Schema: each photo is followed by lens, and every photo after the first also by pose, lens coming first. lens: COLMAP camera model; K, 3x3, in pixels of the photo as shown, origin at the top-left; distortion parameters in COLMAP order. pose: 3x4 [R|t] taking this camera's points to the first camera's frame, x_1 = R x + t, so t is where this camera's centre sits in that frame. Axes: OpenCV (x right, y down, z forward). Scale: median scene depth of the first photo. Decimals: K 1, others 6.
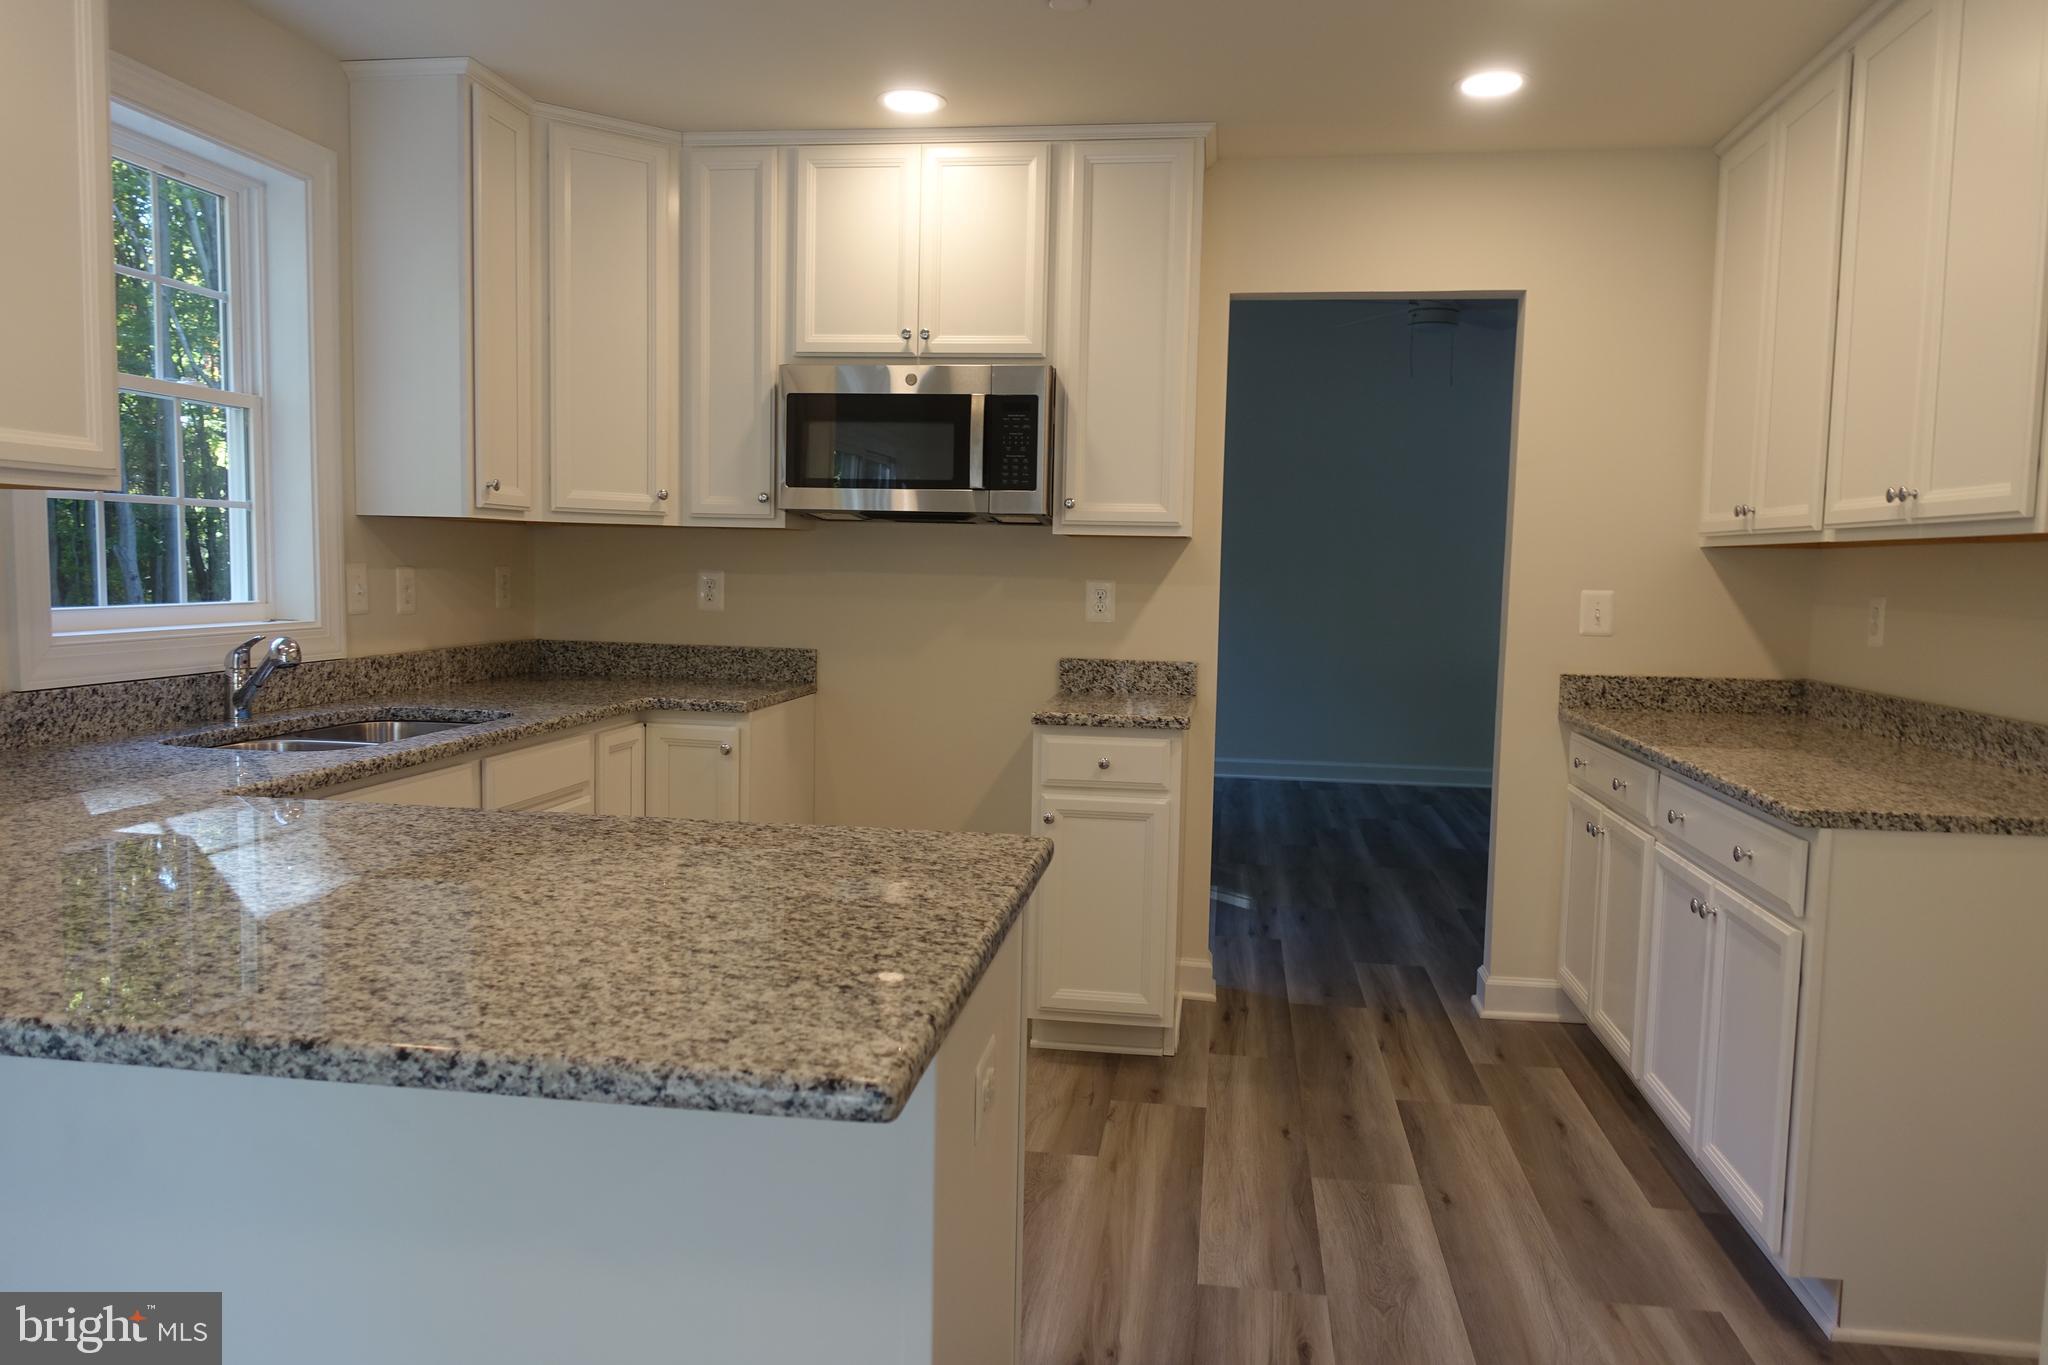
lens RADIAL K [[1410.7, 0, 1026.8], [0, 1410.7, 685.0], [0, 0, 1]] dist [-0.000165, 0.000447]
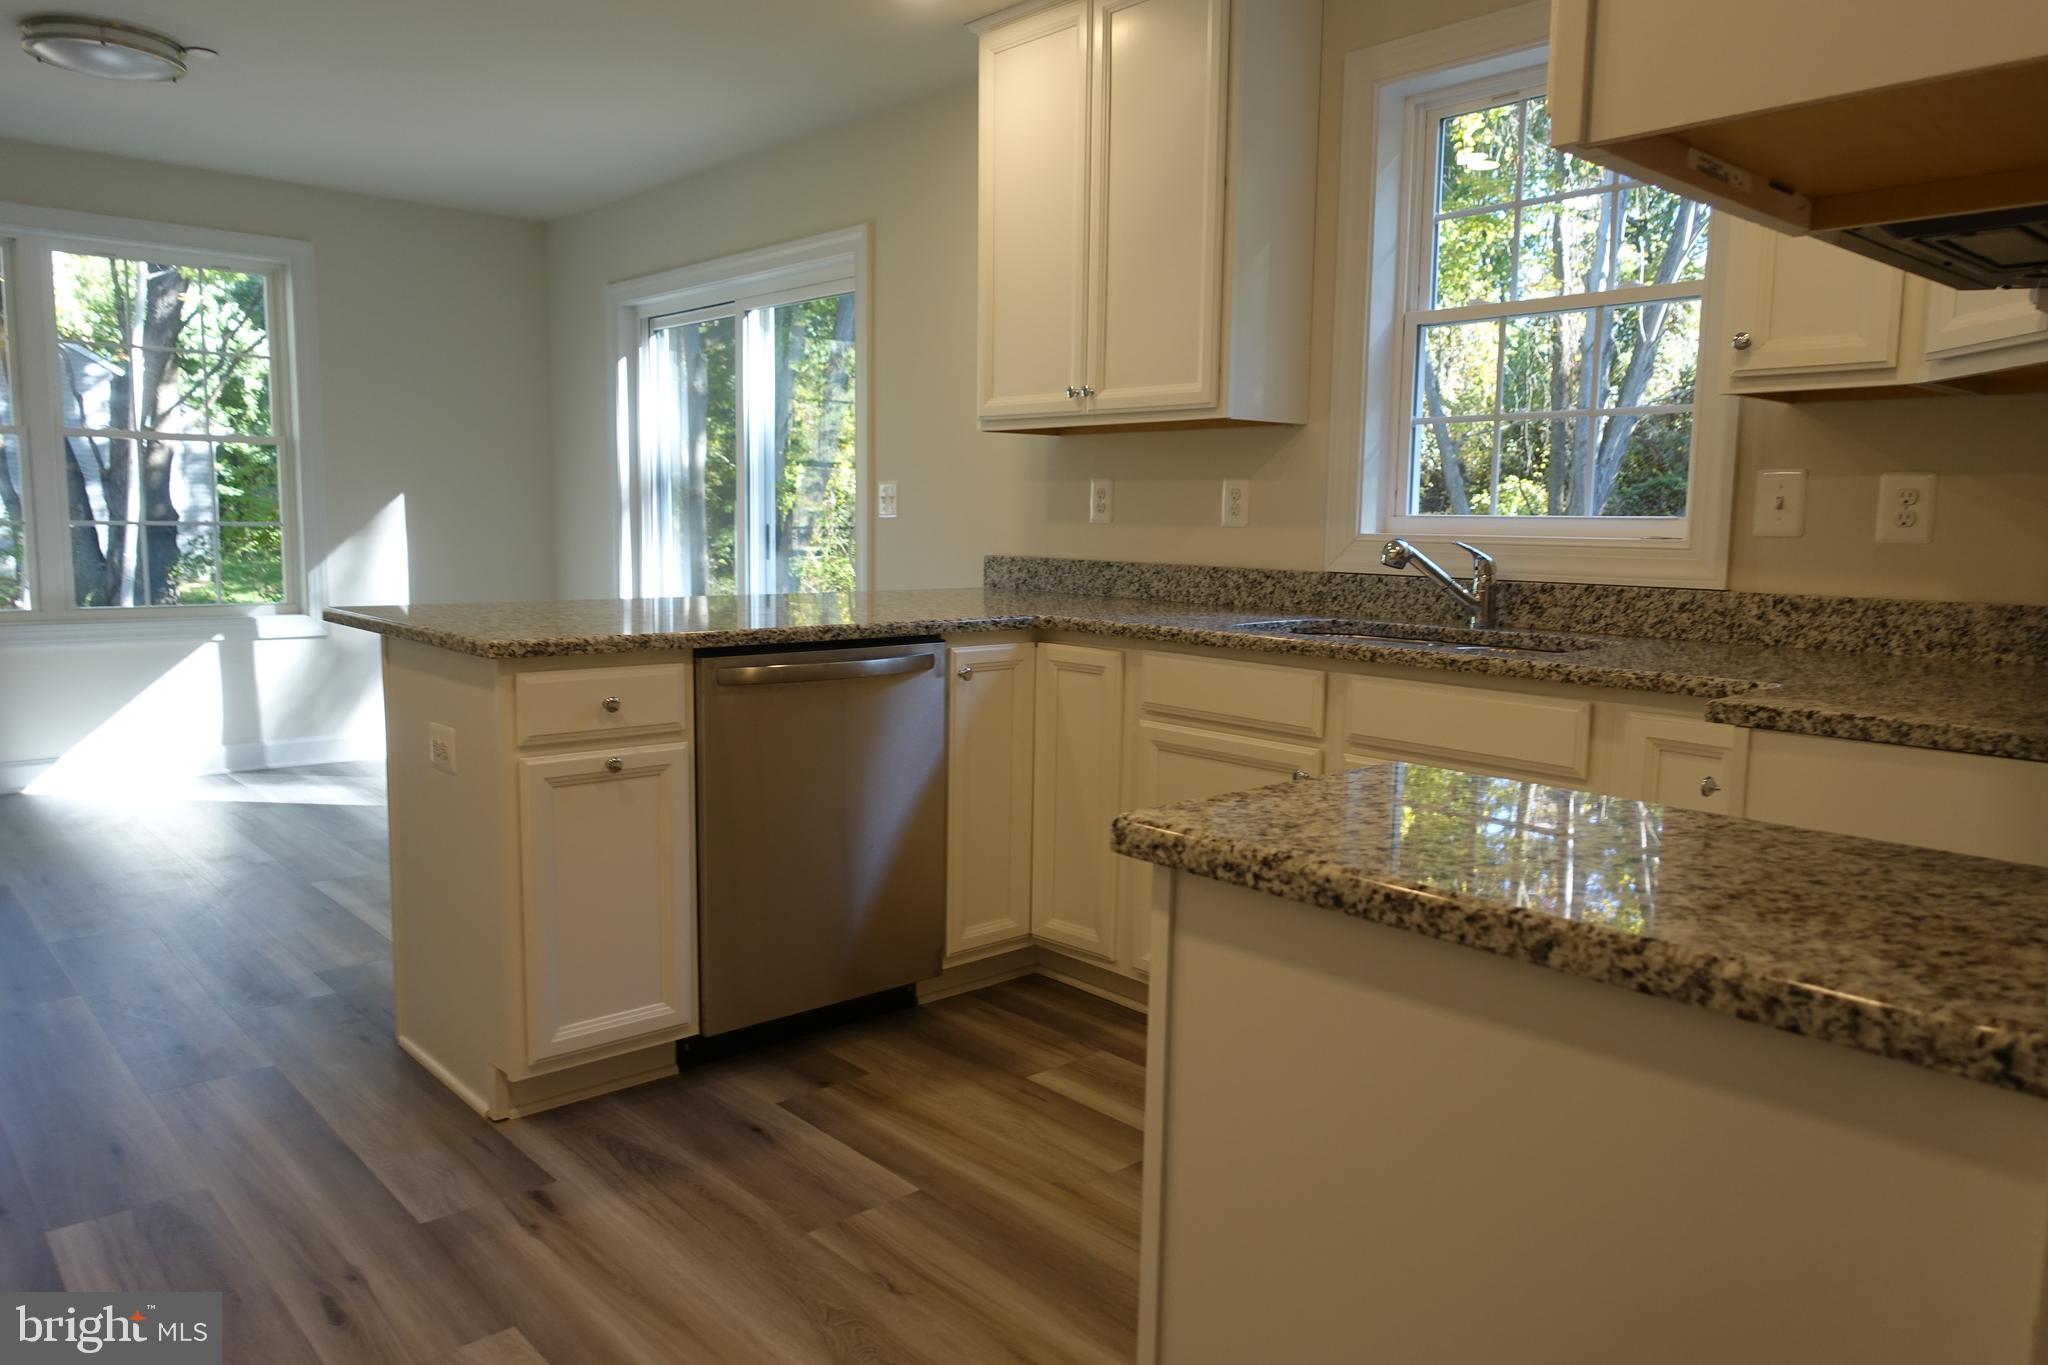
lens RADIAL K [[1410.7, 0, 1025.6], [0, 1410.7, 681.4], [0, 0, 1]] dist [-0.000165, 0.000447]
pose [[-0.638930, 0.060666, -0.766869, 0.408070], [-0.093268, 0.983422, 0.155504, -0.059515], [0.763590, 0.170881, -0.622680, 1.293128]]
